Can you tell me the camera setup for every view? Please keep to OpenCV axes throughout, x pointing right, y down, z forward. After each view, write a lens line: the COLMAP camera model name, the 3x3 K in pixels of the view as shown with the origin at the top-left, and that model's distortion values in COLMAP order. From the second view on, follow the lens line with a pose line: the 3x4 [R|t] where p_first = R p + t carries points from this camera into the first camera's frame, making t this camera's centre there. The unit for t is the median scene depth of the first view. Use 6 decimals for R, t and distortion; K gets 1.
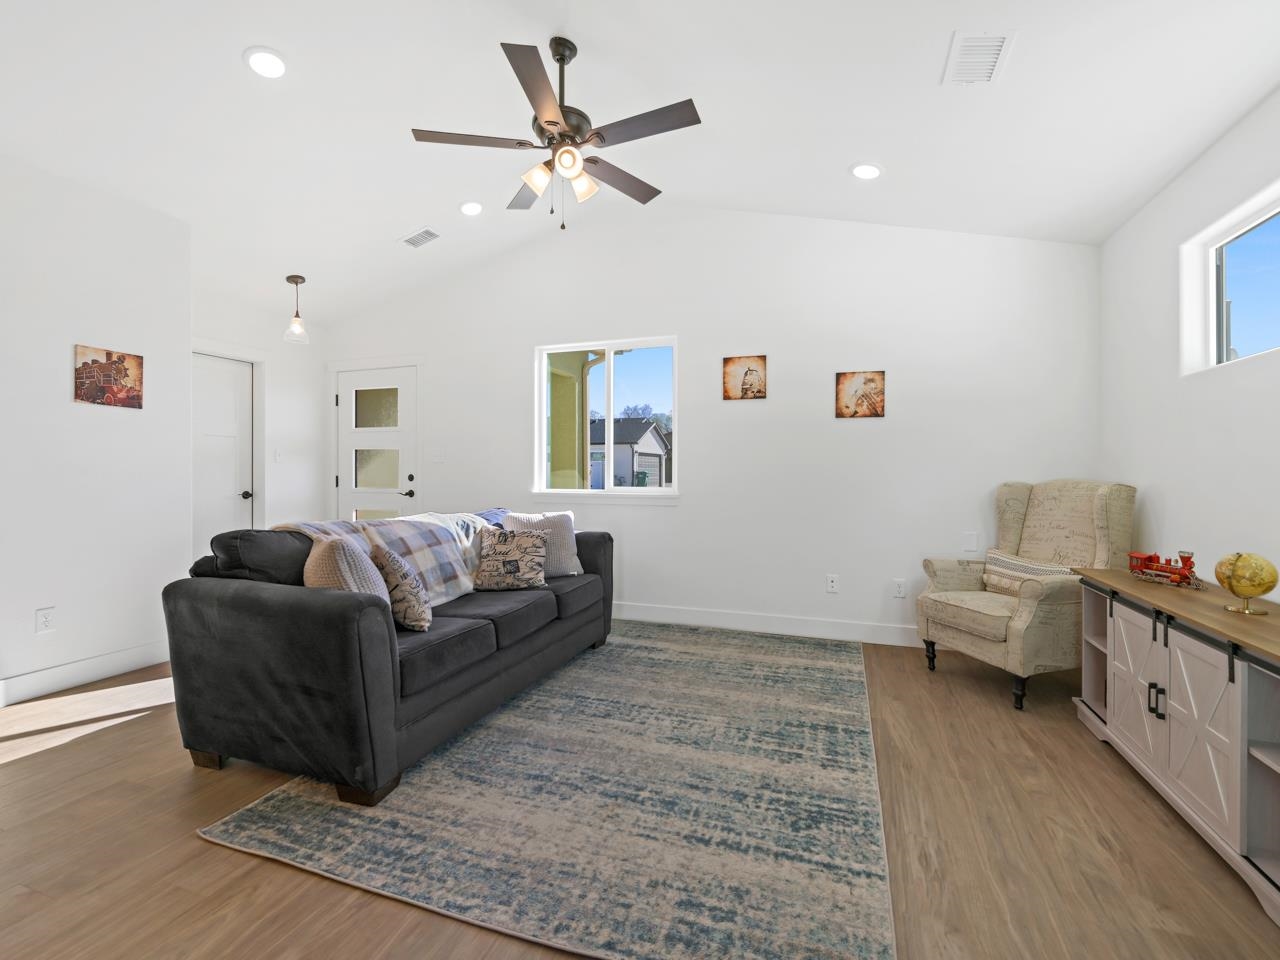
lens RADIAL K [[567.2, 0, 643.5], [0, 567.2, 477.2], [0, 0, 1]] dist [0.000704, -0.000968]
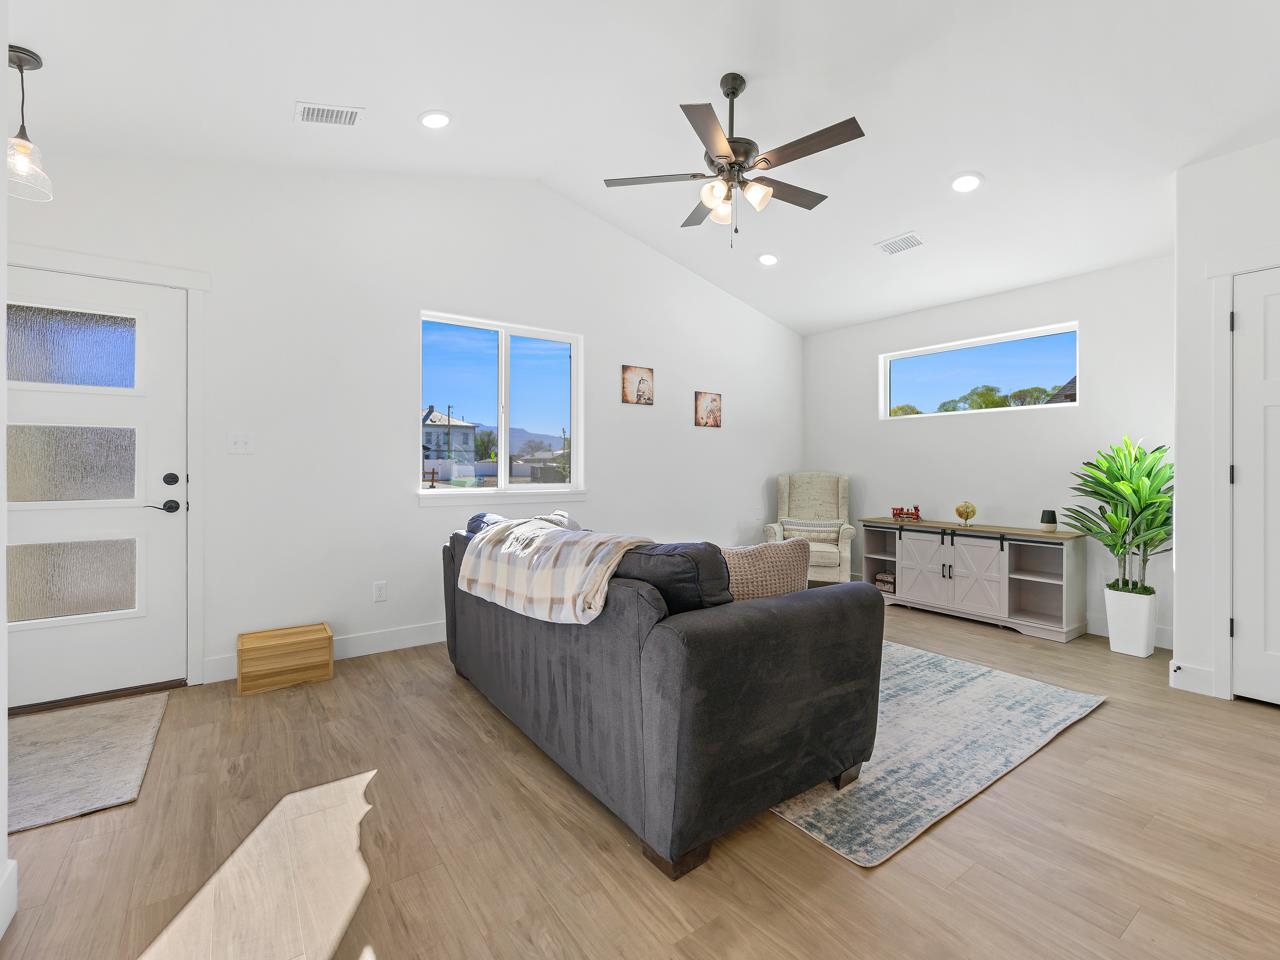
lens RADIAL K [[567.2, 0, 644.2], [0, 567.2, 471.2], [0, 0, 1]] dist [0.000704, -0.000968]
pose [[0.573070, -0.006737, 0.819479, -1.198758], [0.009676, 0.999952, 0.001454, -0.006169], [-0.819449, 0.007097, 0.573108, 0.533946]]
